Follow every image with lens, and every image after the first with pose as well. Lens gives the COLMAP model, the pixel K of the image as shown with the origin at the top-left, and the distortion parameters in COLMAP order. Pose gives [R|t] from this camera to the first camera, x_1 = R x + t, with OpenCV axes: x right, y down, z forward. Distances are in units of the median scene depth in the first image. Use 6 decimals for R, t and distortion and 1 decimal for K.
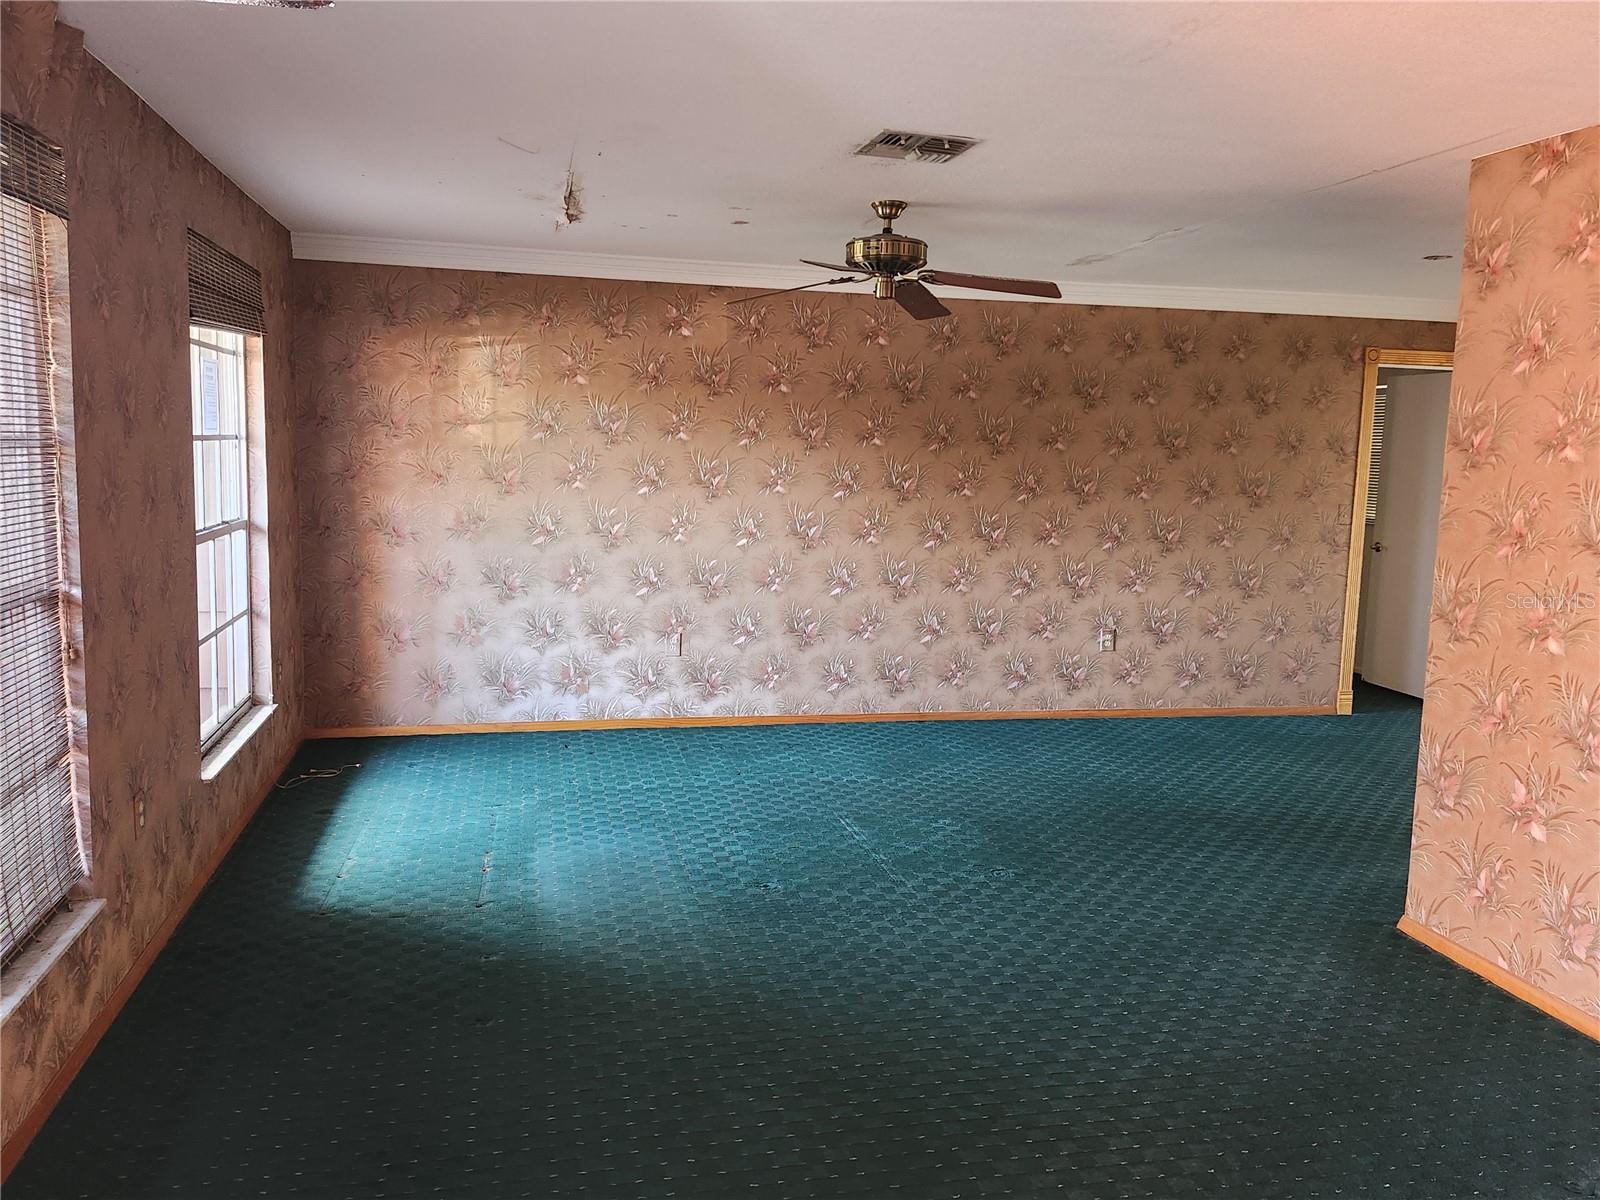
lens RADIAL K [[1243.5, 0, 799.0], [0, 1243.5, 600.2], [0, 0, 1]] dist [0.045048, -0.014360]
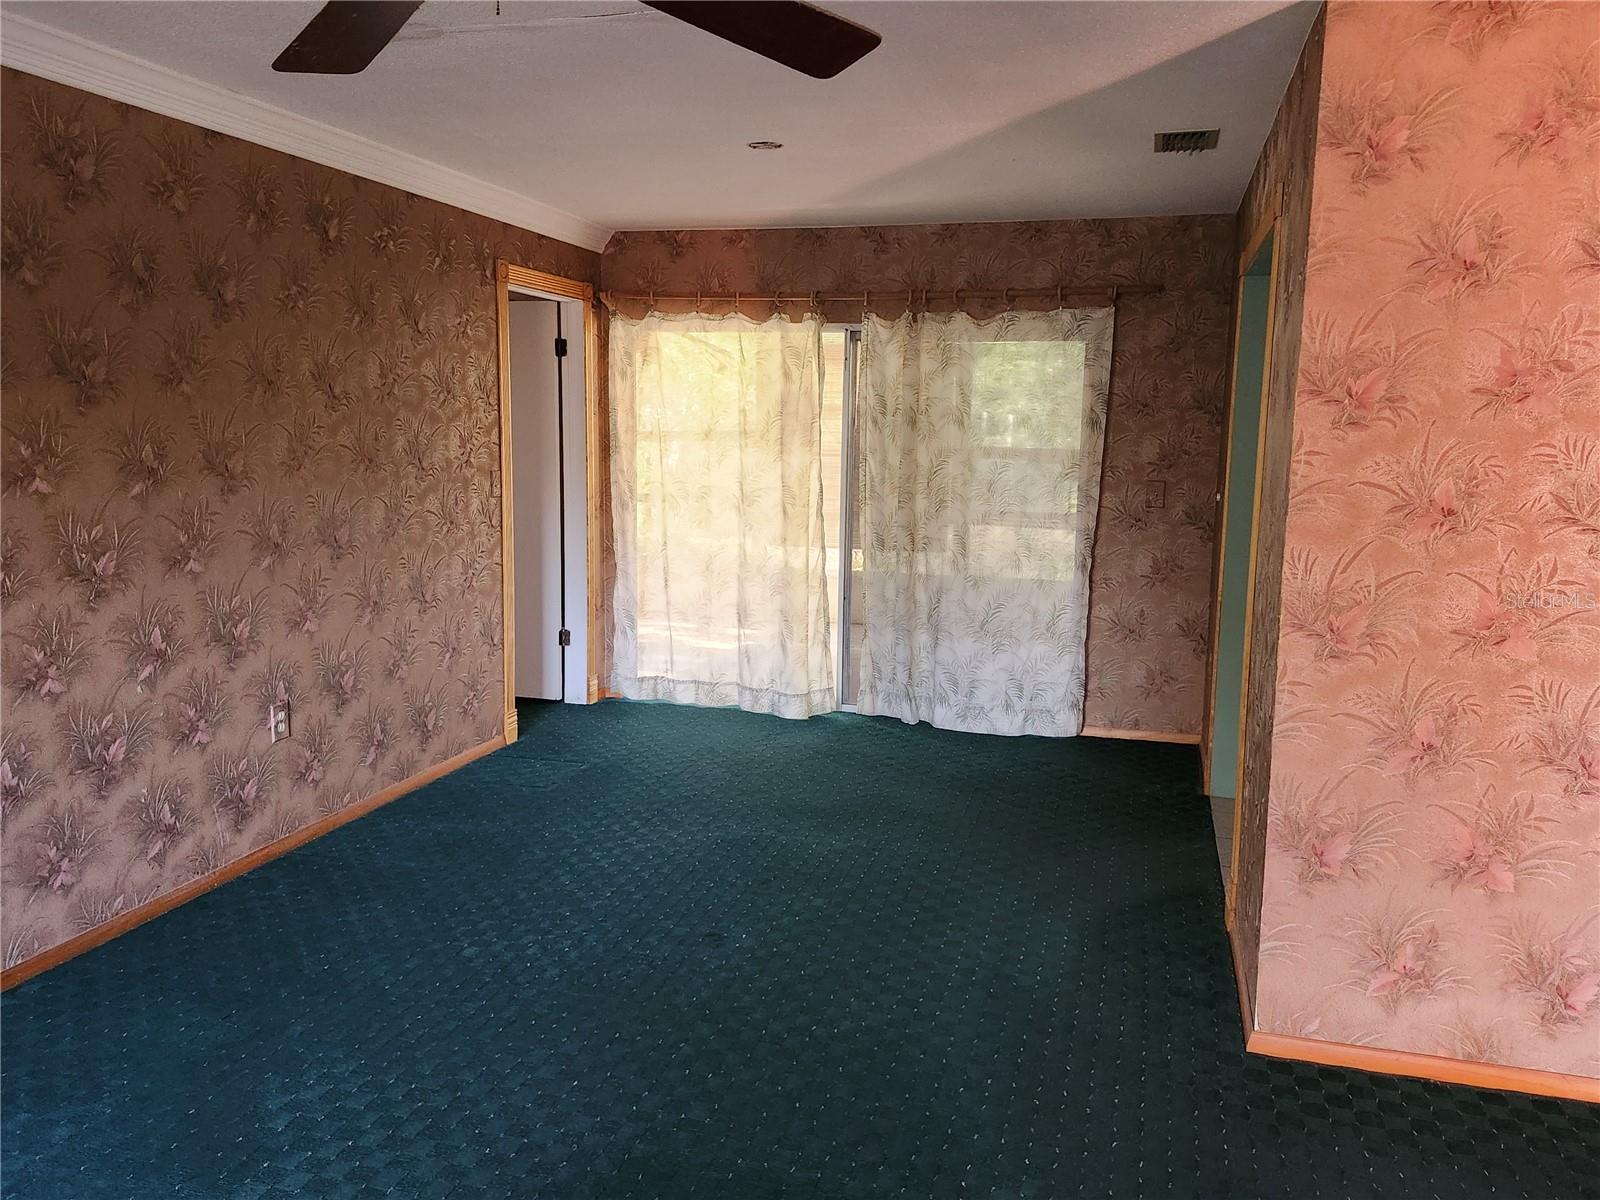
lens RADIAL K [[1243.5, 0, 803.9], [0, 1243.5, 594.8], [0, 0, 1]] dist [0.045048, -0.014360]
pose [[0.464737, -0.139363, 0.874413, -0.148250], [0.104195, 0.989282, 0.102293, -0.062531], [-0.879297, 0.043570, 0.474277, 0.508790]]
